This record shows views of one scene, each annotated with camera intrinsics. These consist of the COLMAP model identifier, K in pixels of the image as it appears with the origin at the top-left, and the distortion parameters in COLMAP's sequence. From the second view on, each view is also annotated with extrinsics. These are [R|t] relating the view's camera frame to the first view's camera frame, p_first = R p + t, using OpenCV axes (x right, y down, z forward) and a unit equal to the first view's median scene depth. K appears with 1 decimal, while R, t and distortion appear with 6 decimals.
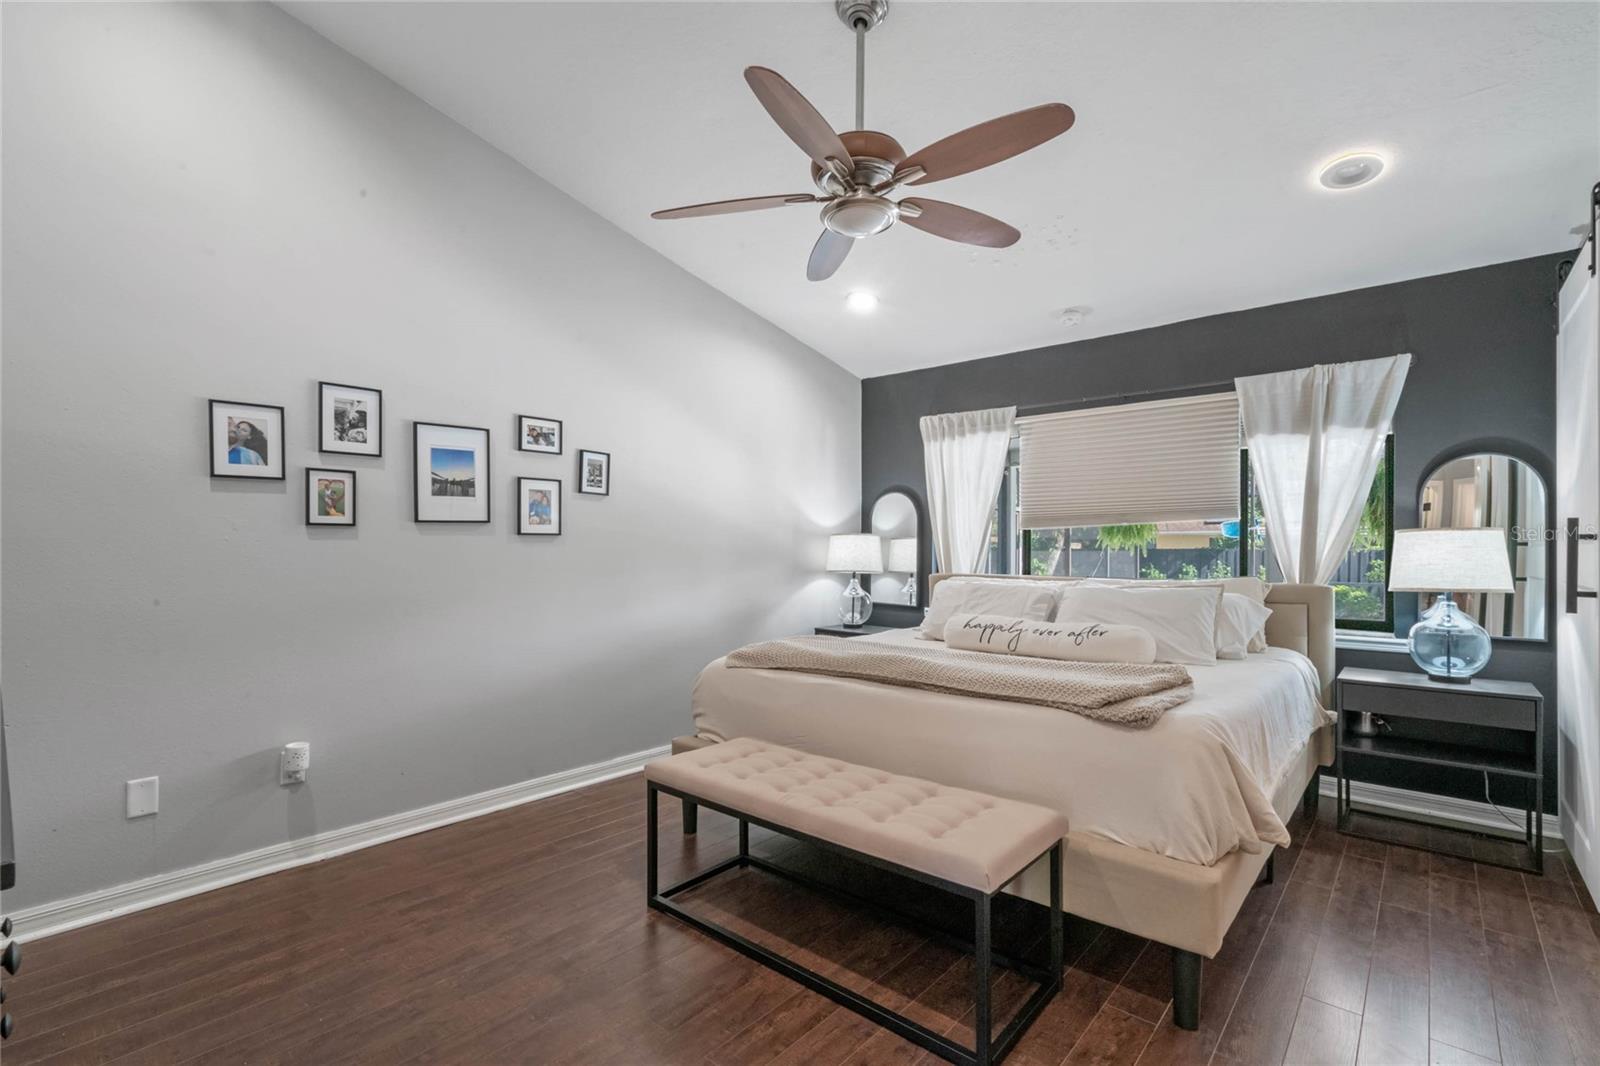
lens RADIAL K [[721.0, 0, 797.8], [0, 721.0, 544.0], [0, 0, 1]] dist [0.000140, 0.000056]
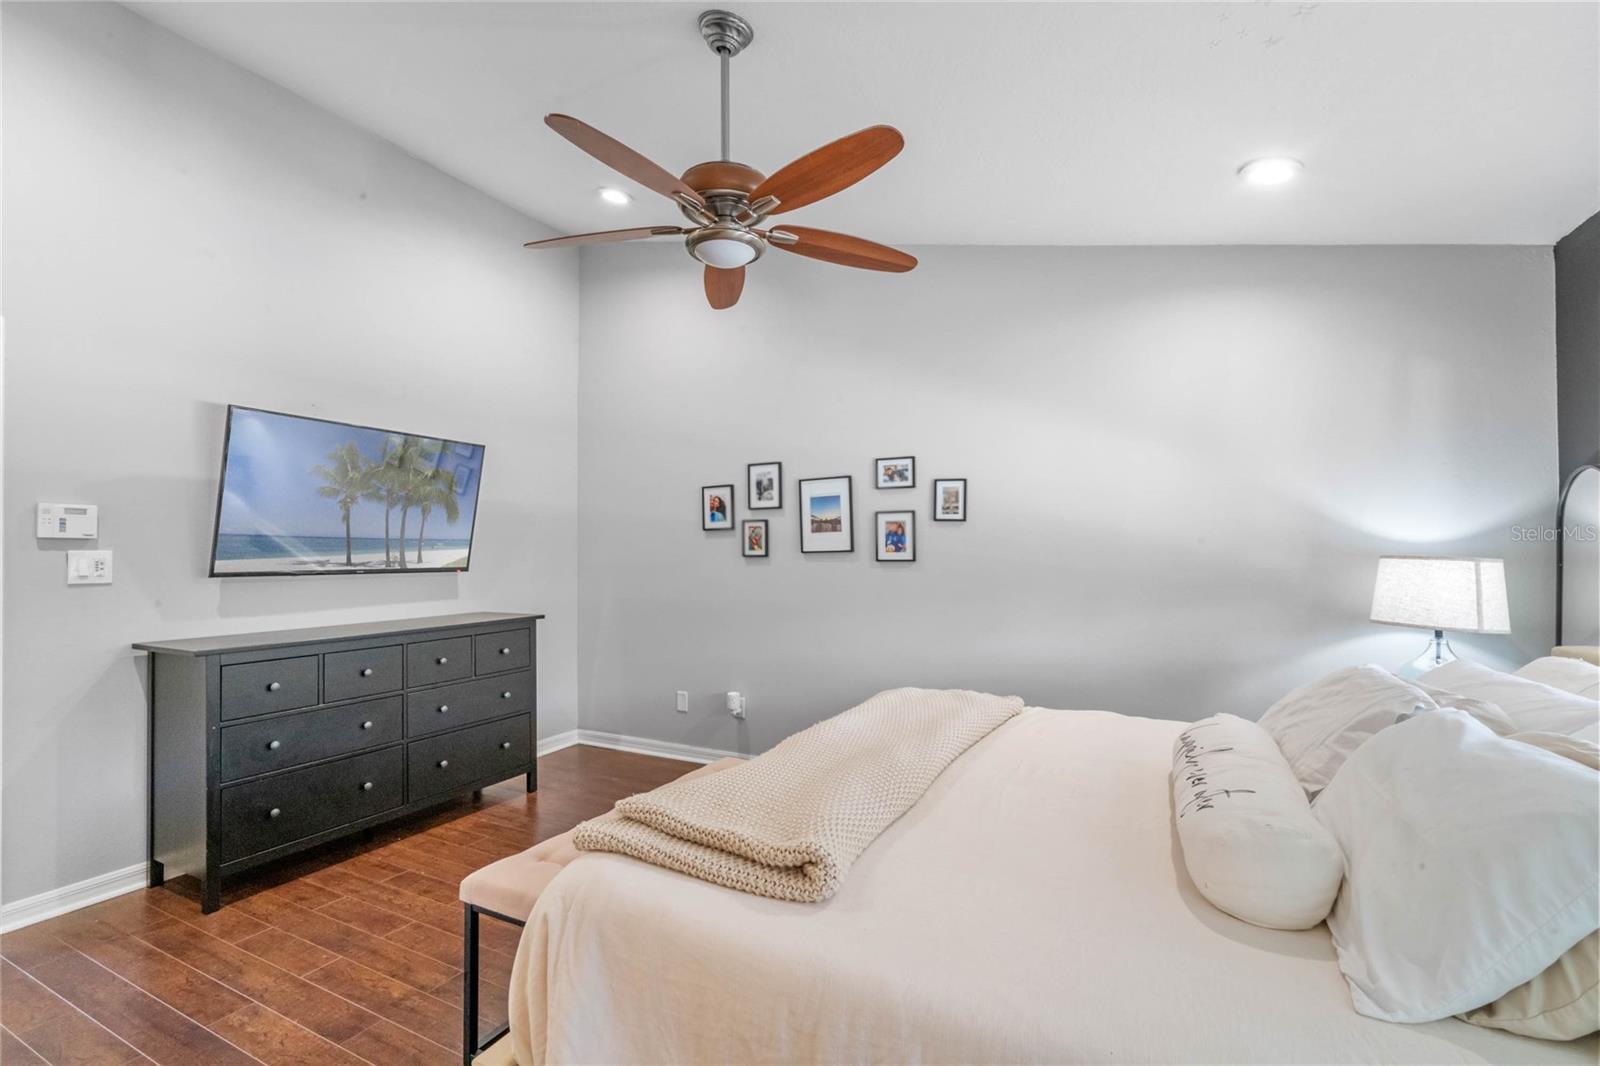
lens RADIAL K [[725.4, 0, 794.5], [0, 725.4, 536.7], [0, 0, 1]] dist [-0.003869, 0.000108]
pose [[0.245383, -0.020961, -0.969200, 0.767114], [0.007305, 0.999778, -0.019773, -0.032005], [0.969399, -0.002228, 0.245482, 0.616799]]
